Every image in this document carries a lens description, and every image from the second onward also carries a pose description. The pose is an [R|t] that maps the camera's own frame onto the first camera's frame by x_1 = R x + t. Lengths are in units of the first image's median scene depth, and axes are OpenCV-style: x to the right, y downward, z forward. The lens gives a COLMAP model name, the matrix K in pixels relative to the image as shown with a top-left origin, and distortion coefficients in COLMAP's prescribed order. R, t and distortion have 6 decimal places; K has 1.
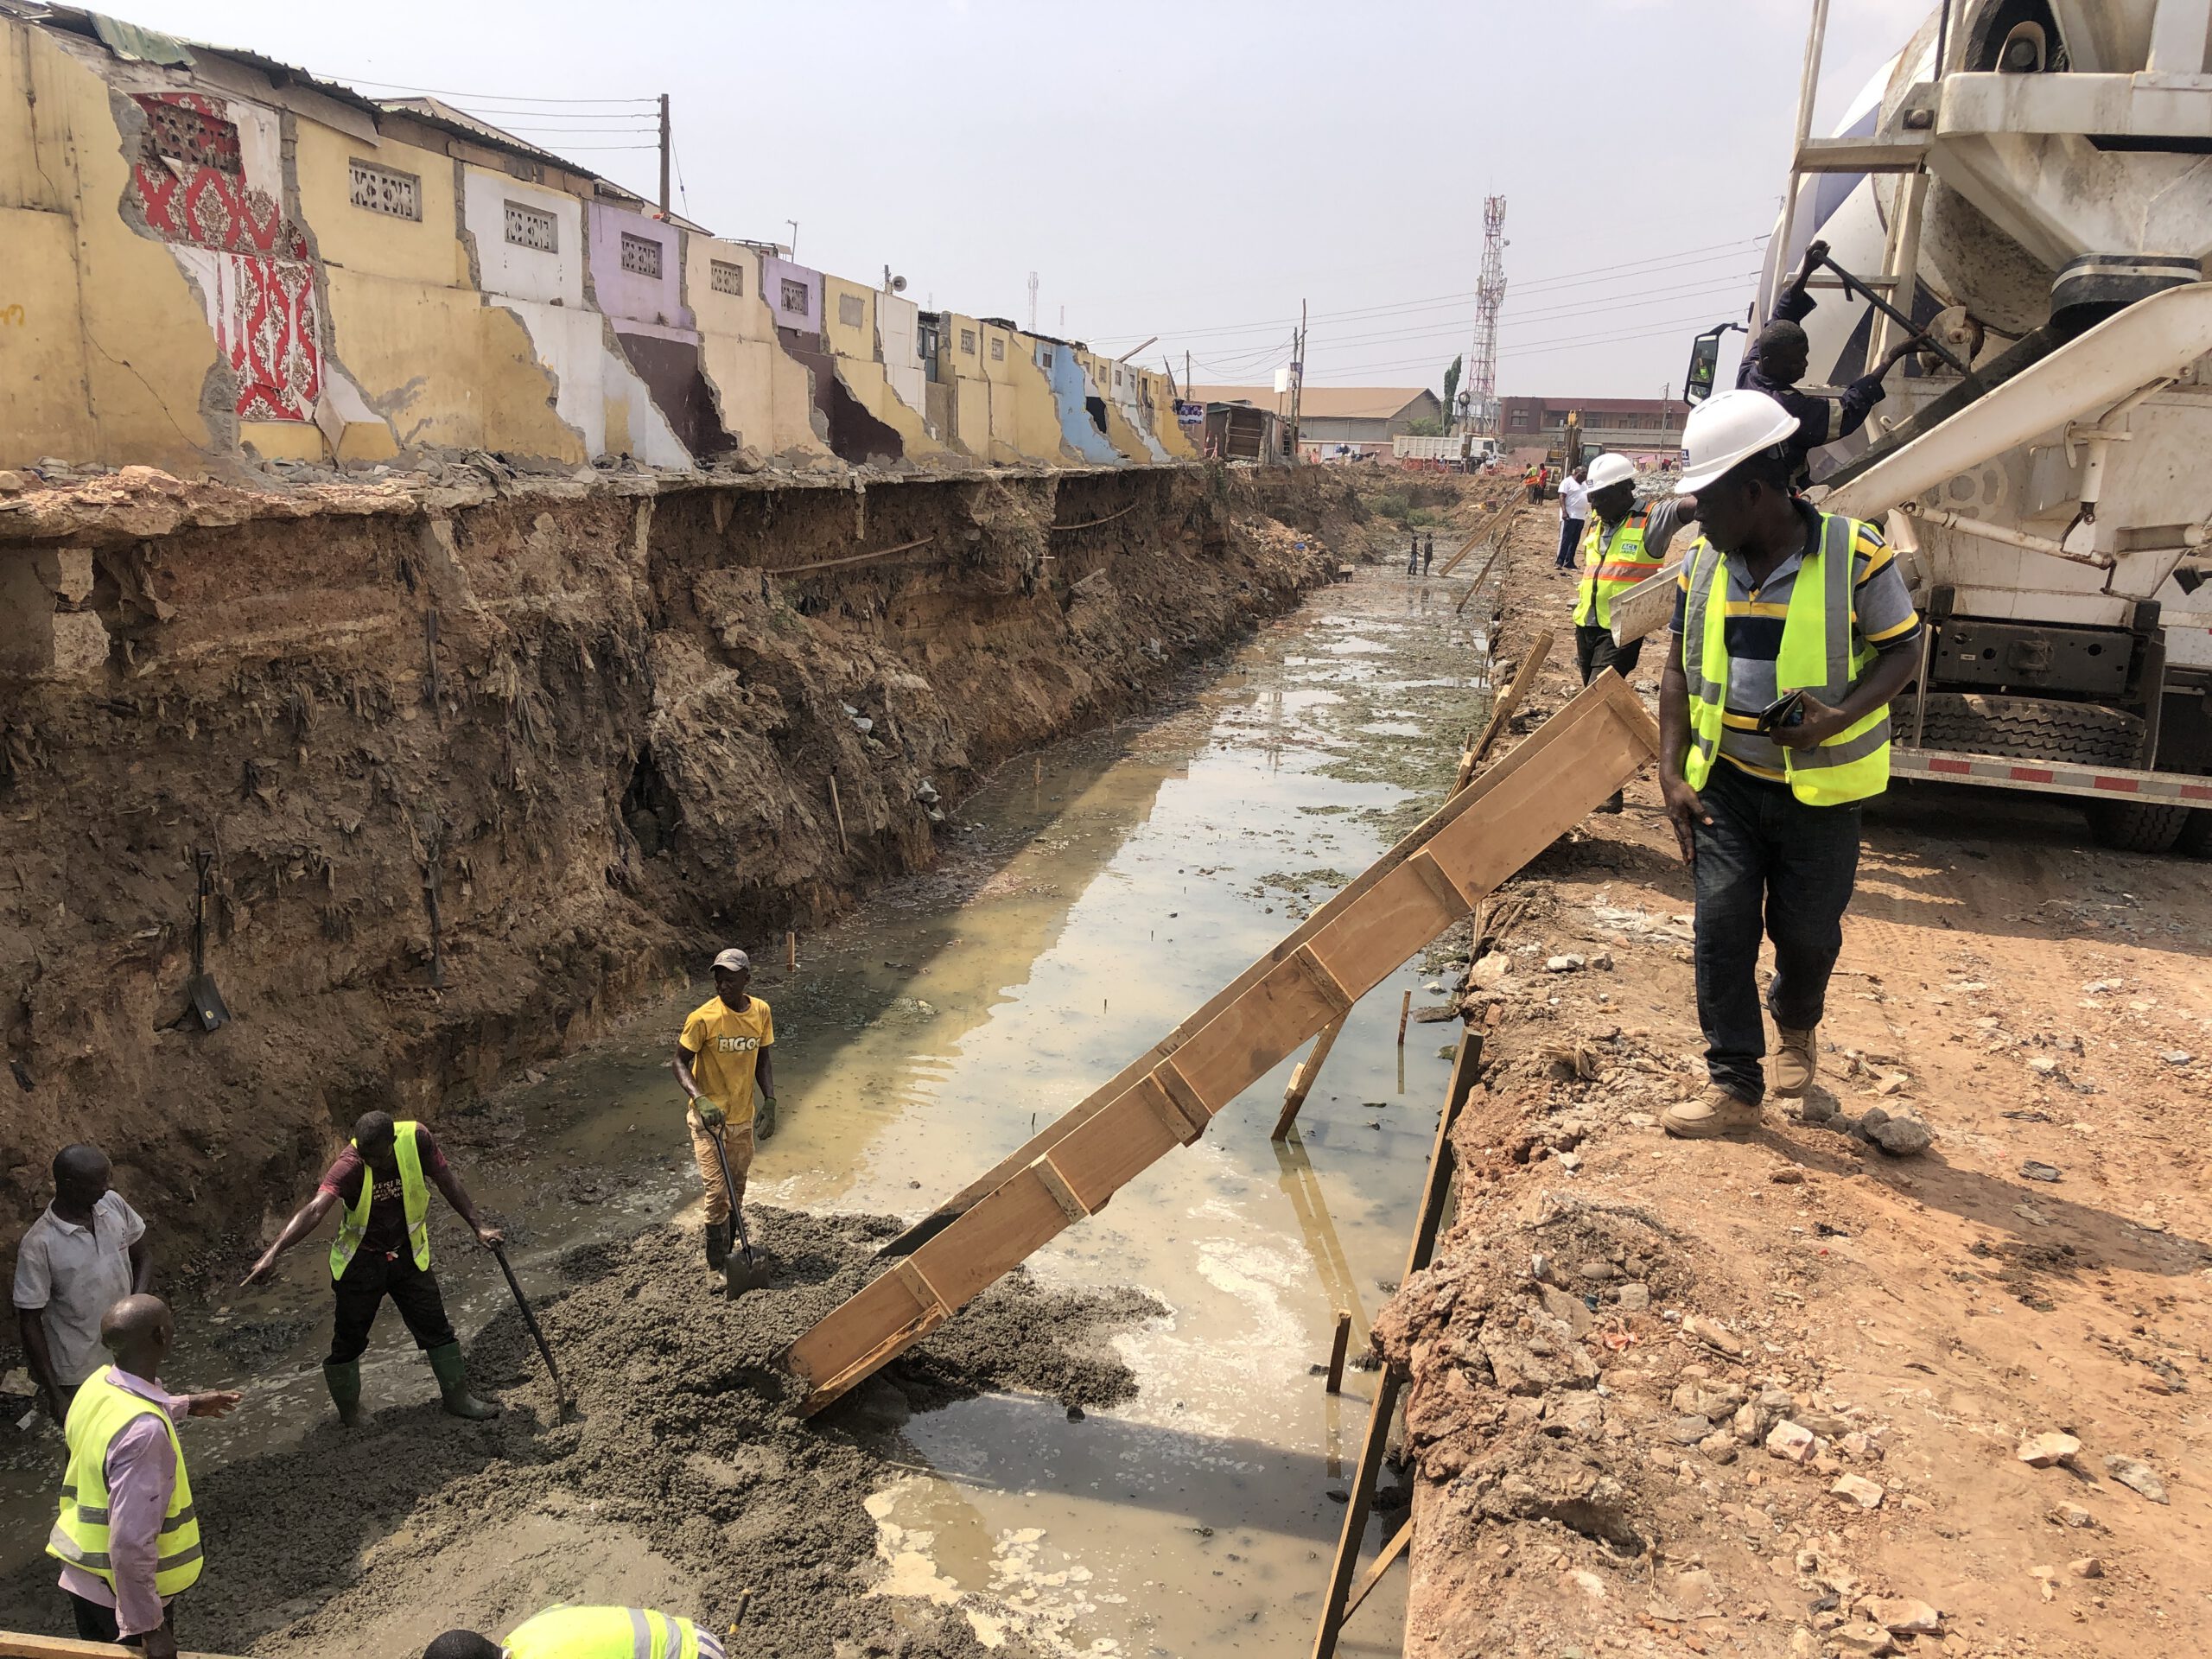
lens RADIAL K [[1796.4, 0, 1107.6], [0, 1796.4, 833.6], [0, 0, 1]] dist [0.035750, -0.048684]
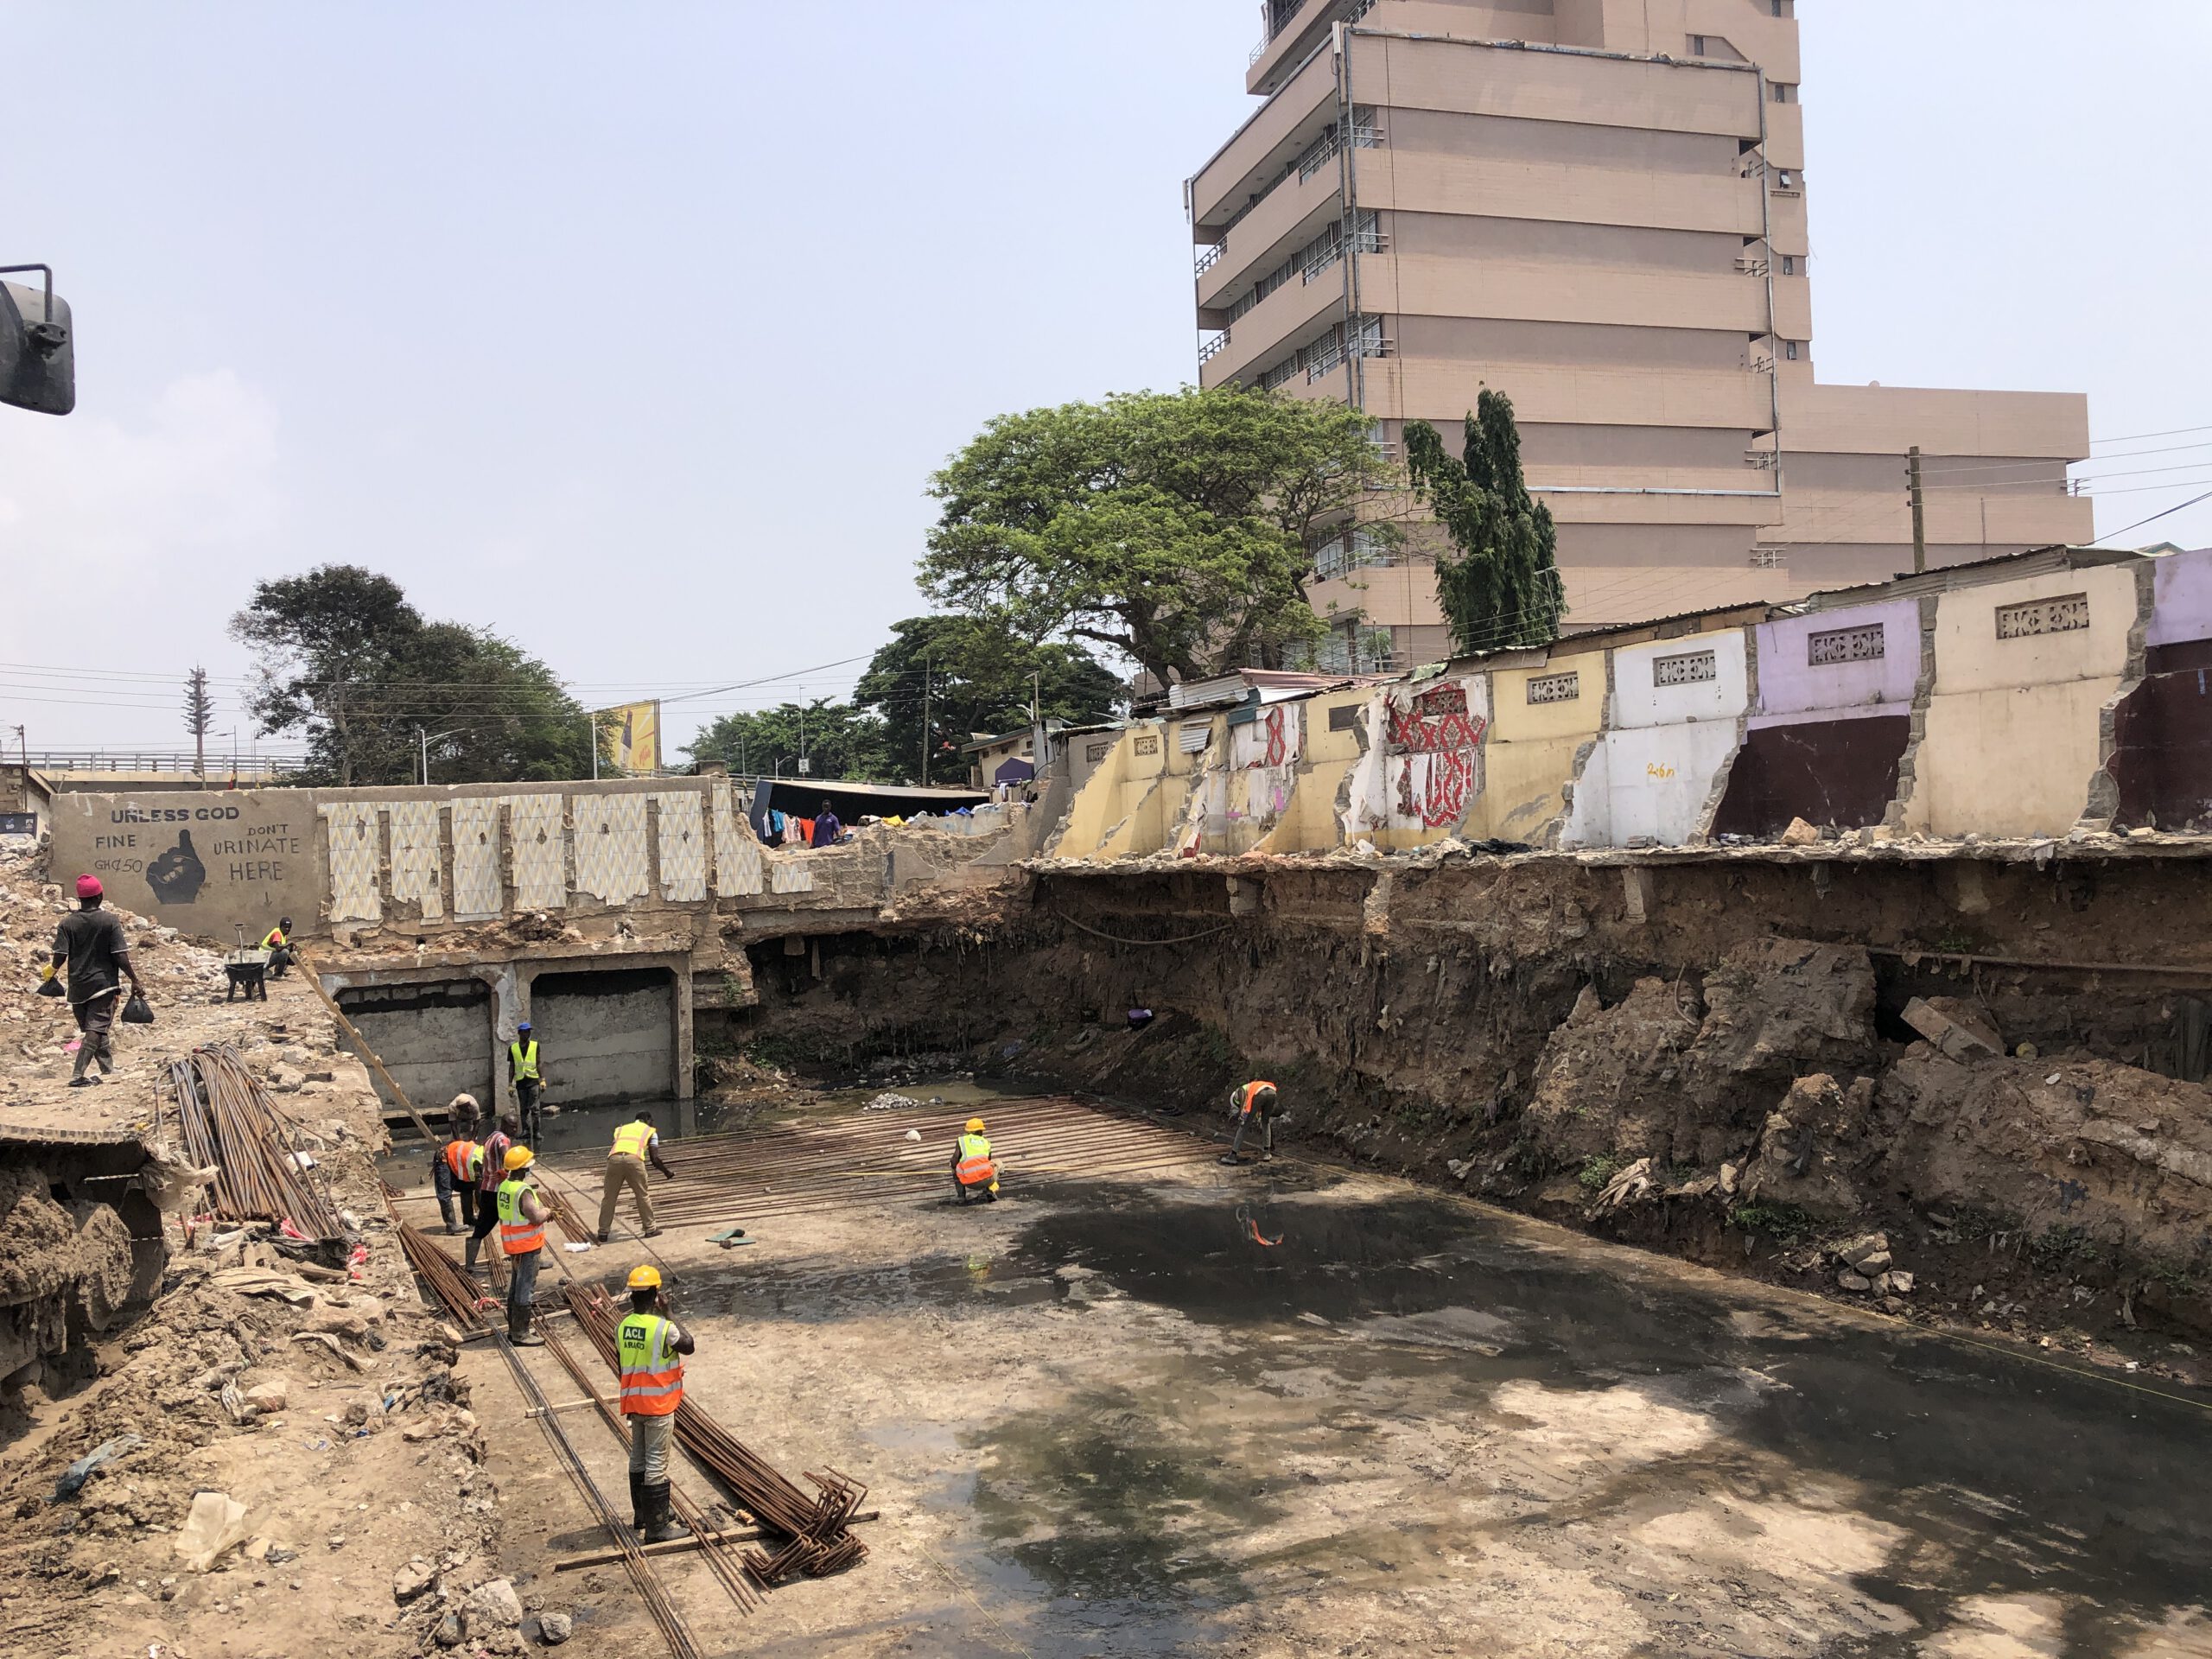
lens RADIAL K [[1796.4, 0, 1117.6], [0, 1796.4, 815.9], [0, 0, 1]] dist [0.035750, -0.048684]
pose [[-0.834749, -0.069224, -0.546262, 0.944312], [-0.162283, 0.978930, 0.123934, -0.432313], [0.526174, 0.192103, -0.828395, 2.476980]]
